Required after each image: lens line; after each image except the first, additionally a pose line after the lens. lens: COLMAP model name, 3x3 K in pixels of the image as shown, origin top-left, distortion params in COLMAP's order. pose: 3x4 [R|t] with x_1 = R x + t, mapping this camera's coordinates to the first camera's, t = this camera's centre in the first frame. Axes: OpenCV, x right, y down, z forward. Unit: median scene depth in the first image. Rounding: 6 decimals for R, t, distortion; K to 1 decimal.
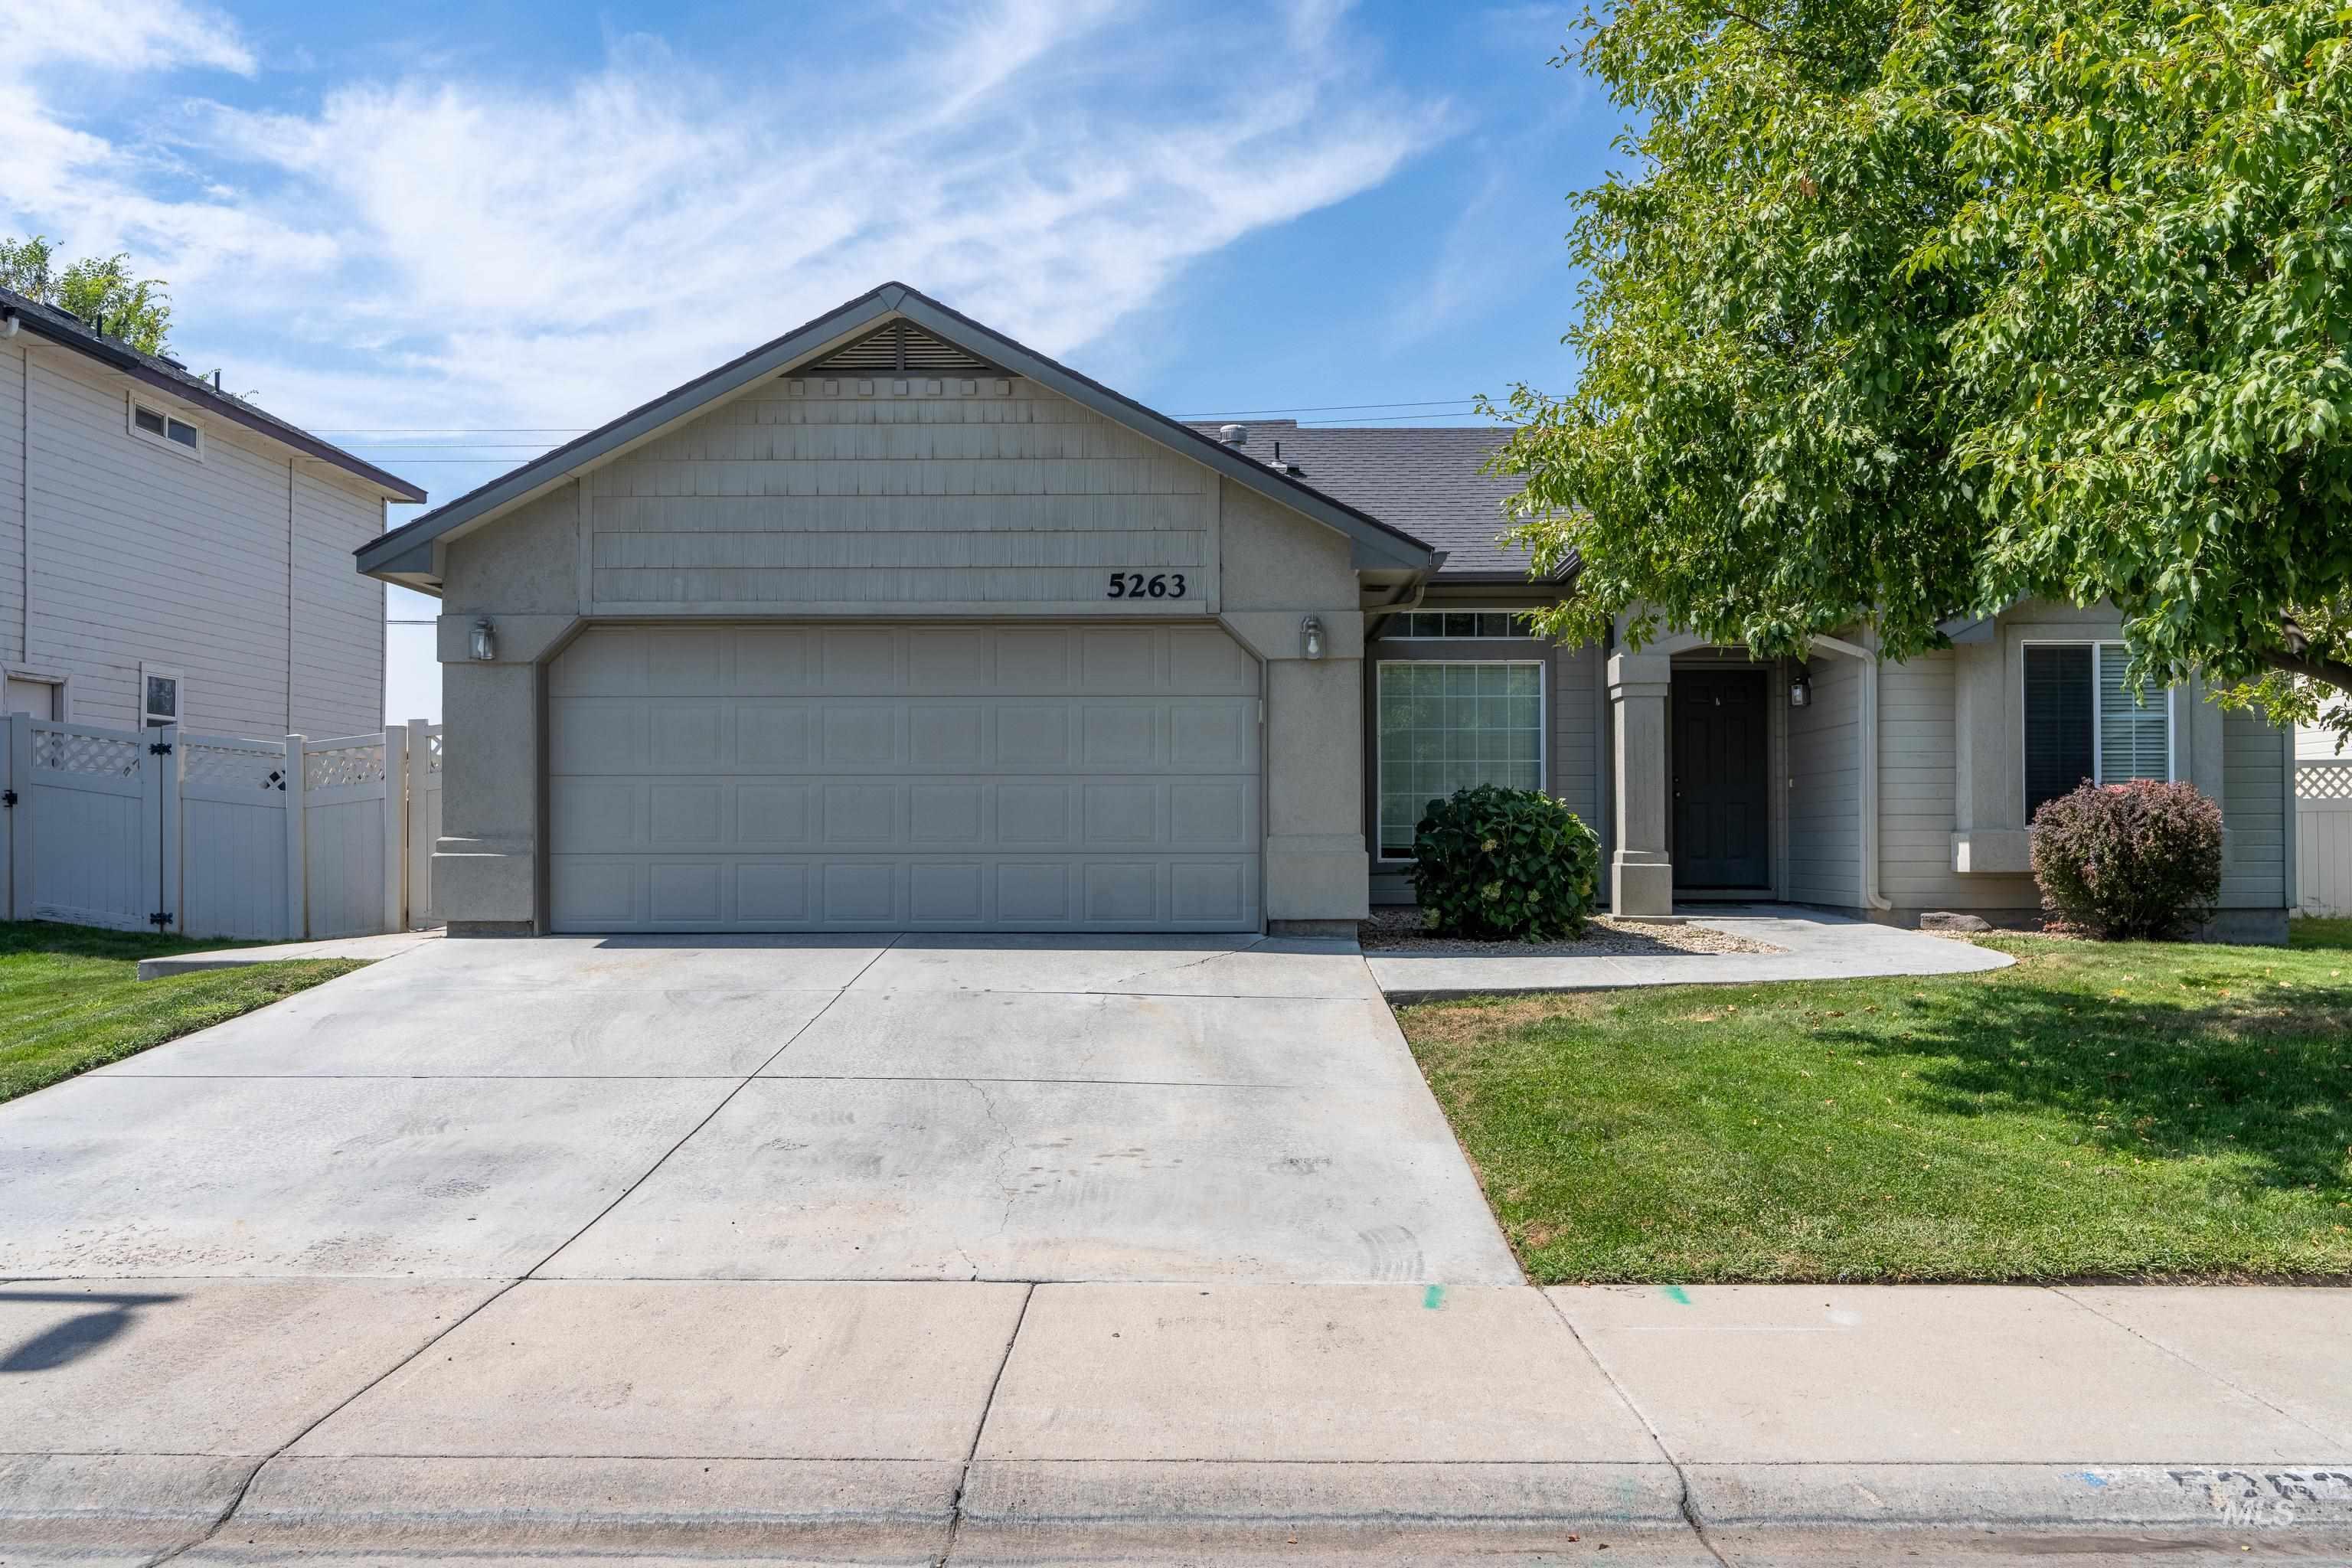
lens RADIAL K [[2038.1, 0, 1179.8], [0, 2038.1, 828.1], [0, 0, 1]] dist [-0.003257, 0.001438]
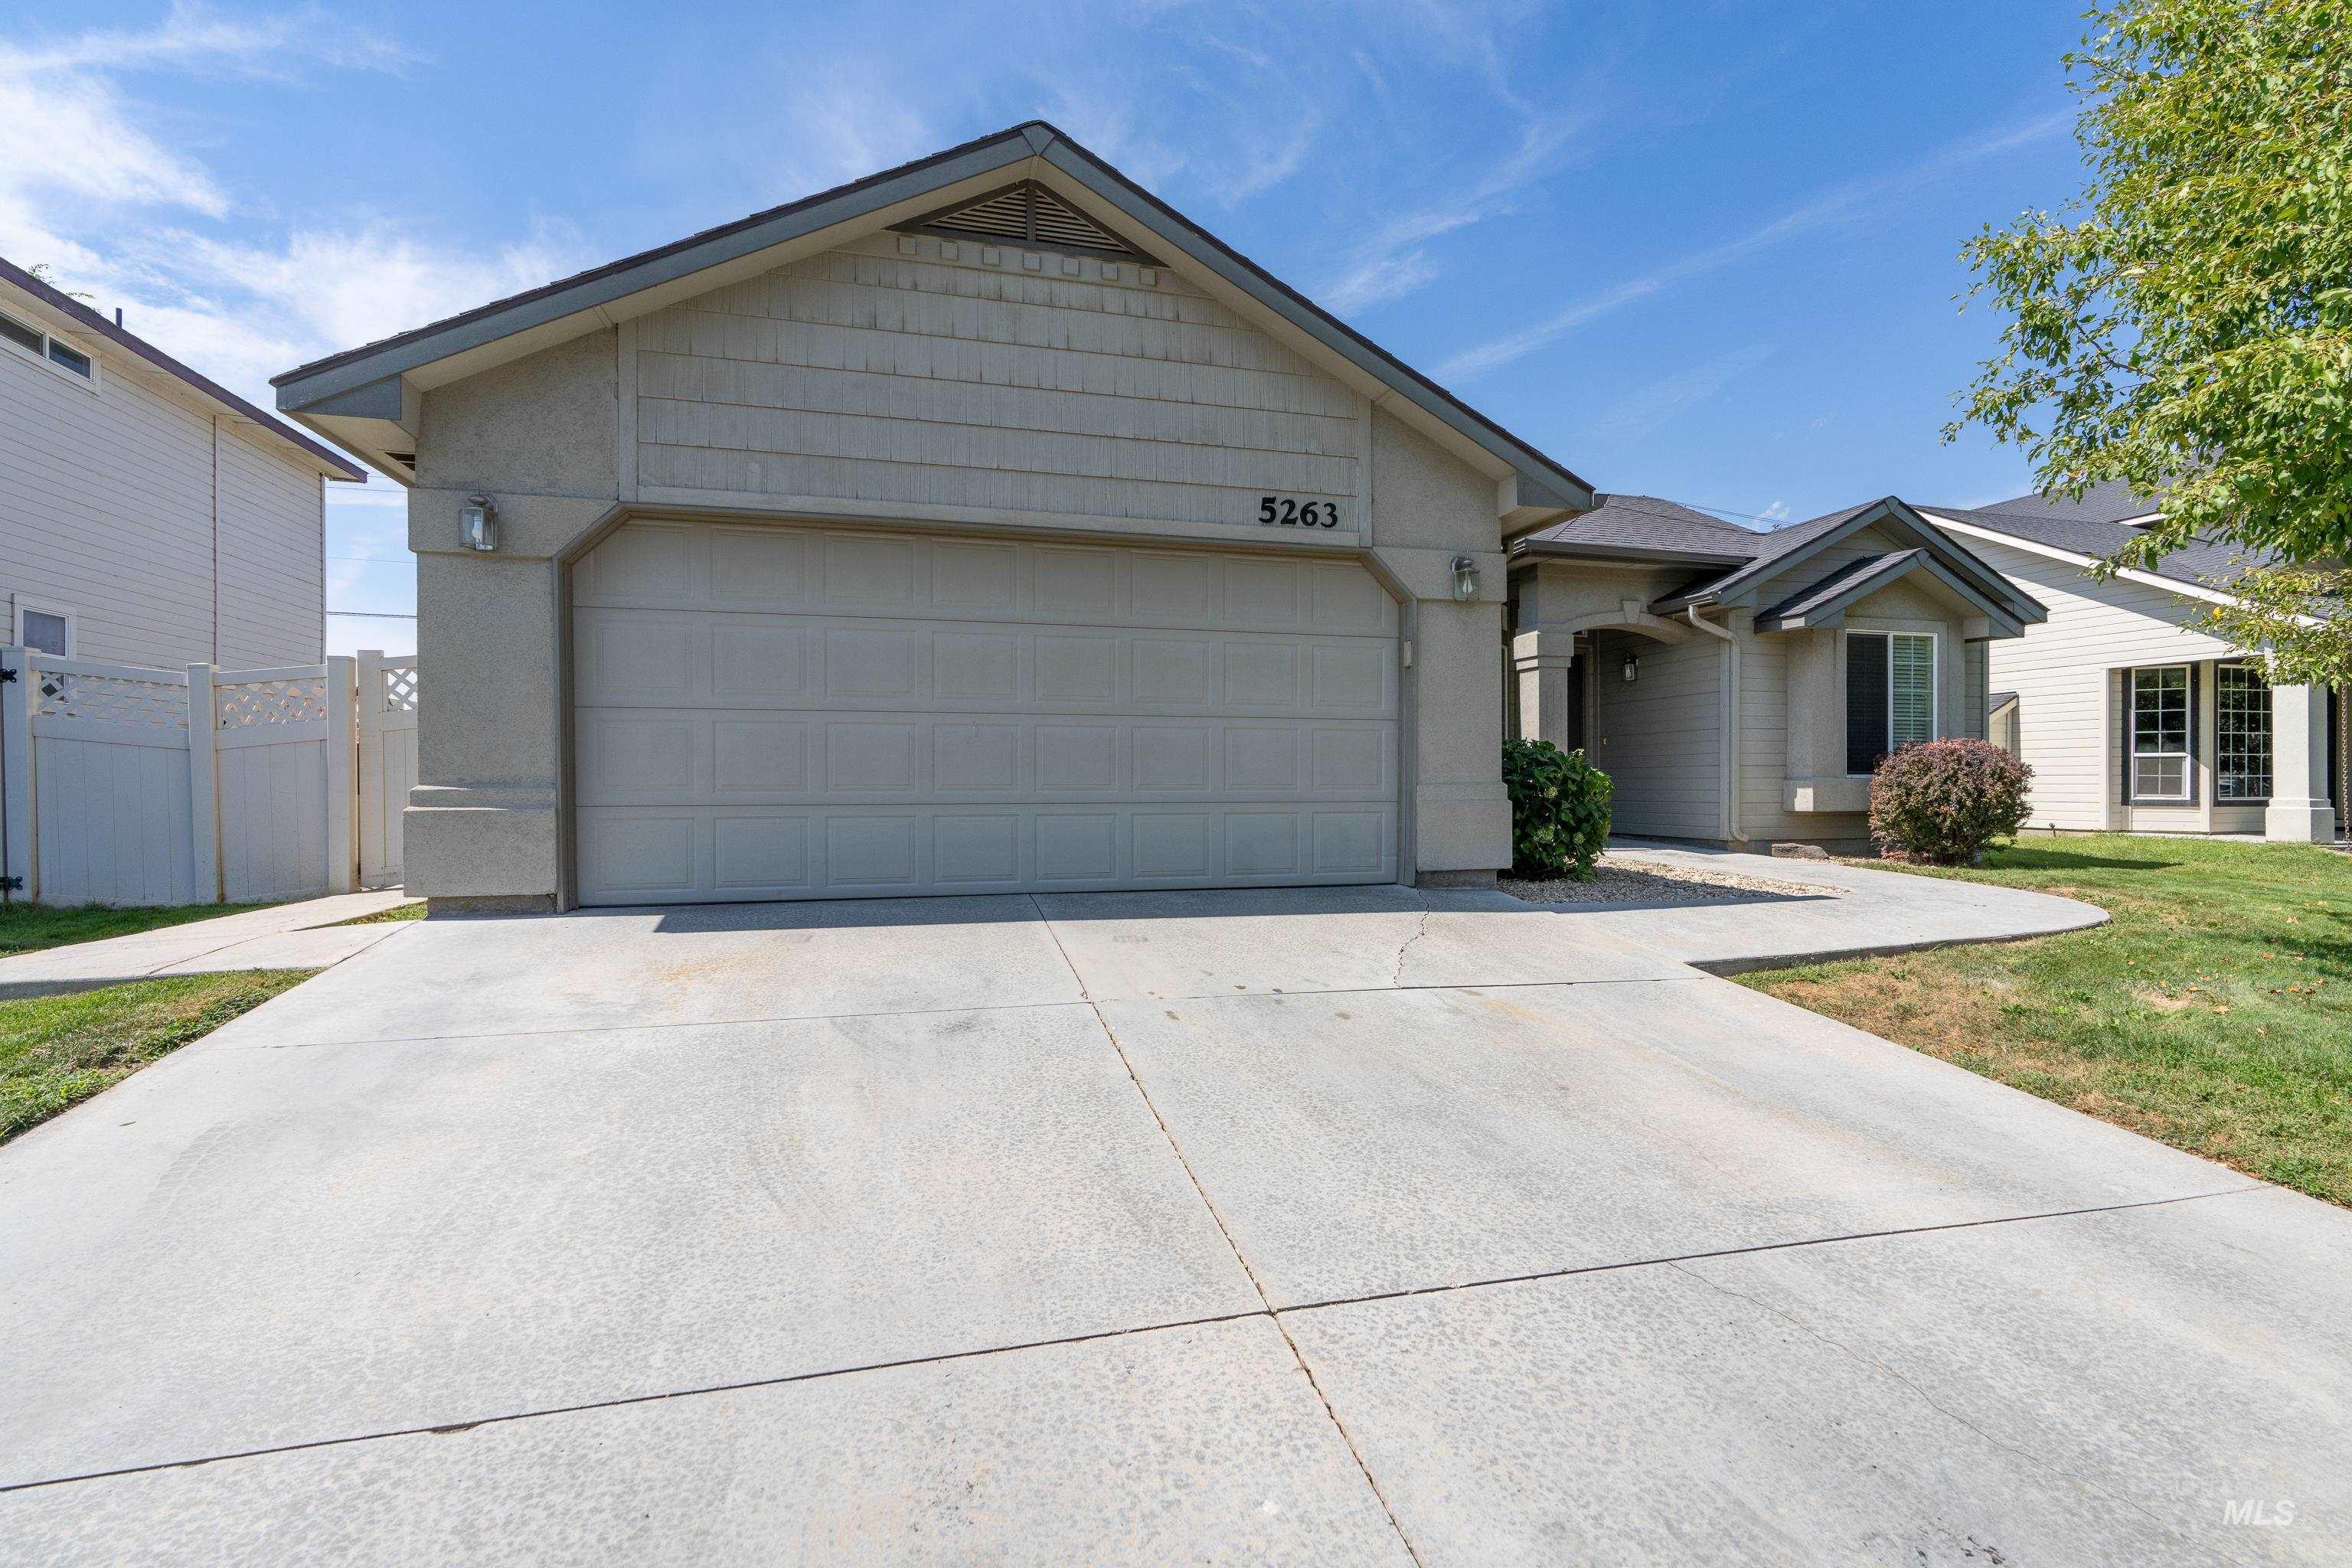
lens RADIAL K [[1092.8, 0, 1184.3], [0, 1092.8, 787.6], [0, 0, 1]] dist [-0.002929, 0.000474]
pose [[0.960072, -0.000232, 0.279752, -0.203498], [-0.003816, 0.999896, 0.013924, -0.001184], [-0.279726, -0.014436, 0.959971, 0.535305]]
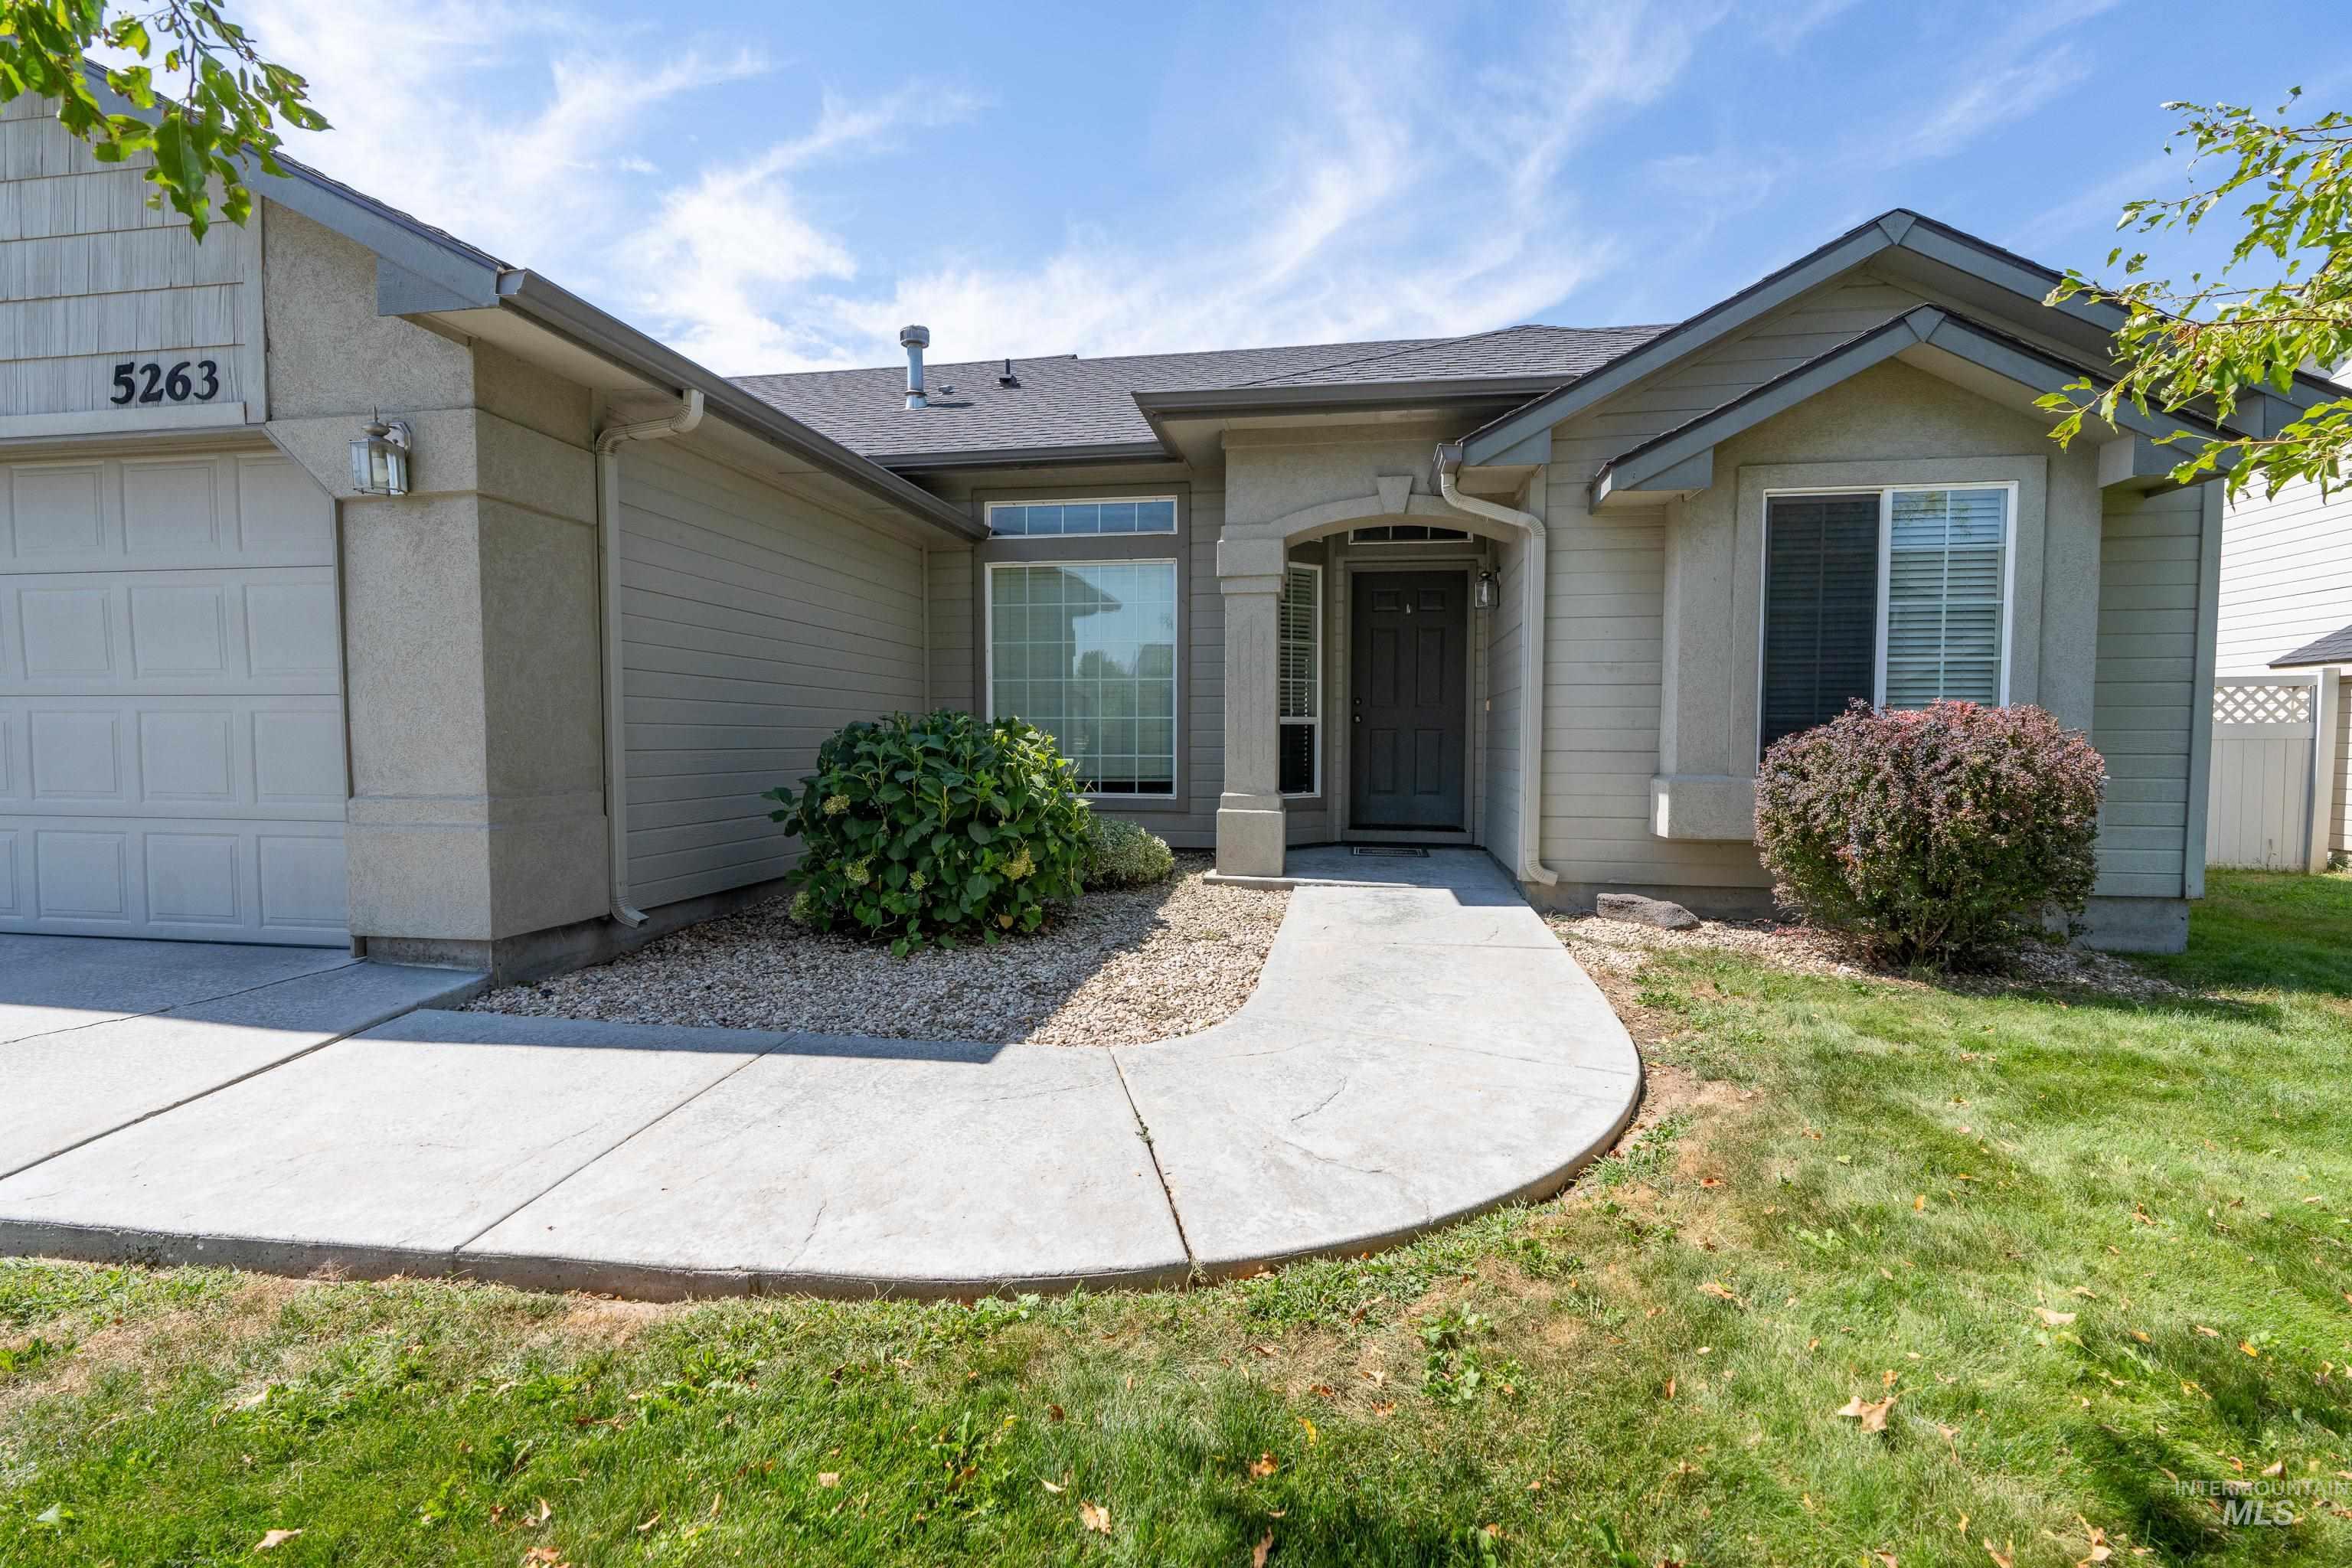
lens RADIAL K [[1105.5, 0, 1190.5], [0, 1105.5, 801.8], [0, 0, 1]] dist [0.001809, 0.002191]
pose [[0.986135, 0.014485, -0.165313, 0.340042], [-0.003426, 0.997748, 0.066985, -0.017311], [0.165911, -0.065490, 0.983964, 0.713945]]
